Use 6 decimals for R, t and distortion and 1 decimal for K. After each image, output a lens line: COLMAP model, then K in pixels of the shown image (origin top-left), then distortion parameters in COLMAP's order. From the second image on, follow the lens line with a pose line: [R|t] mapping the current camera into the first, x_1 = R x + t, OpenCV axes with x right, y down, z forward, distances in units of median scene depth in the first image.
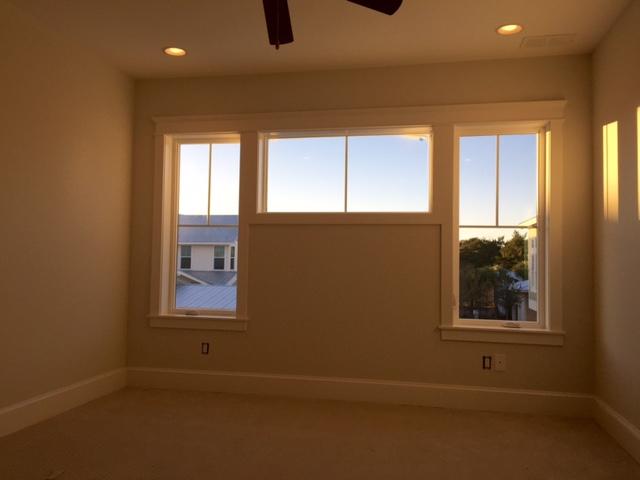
lens RADIAL K [[544.9, 0, 317.5], [0, 544.9, 239.3], [0, 0, 1]] dist [0.046673, -0.026390]
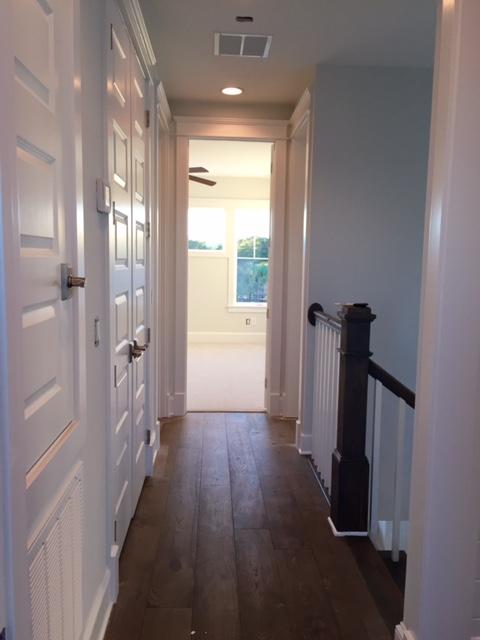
lens RADIAL K [[544.9, 0, 240.3], [0, 544.9, 320.0], [0, 0, 1]] dist [0.046673, -0.026390]
pose [[0.968011, -0.035224, 0.248424, -0.270936], [-0.003823, 0.987912, 0.154971, -0.124398], [-0.250880, -0.150963, 0.956174, -1.108695]]
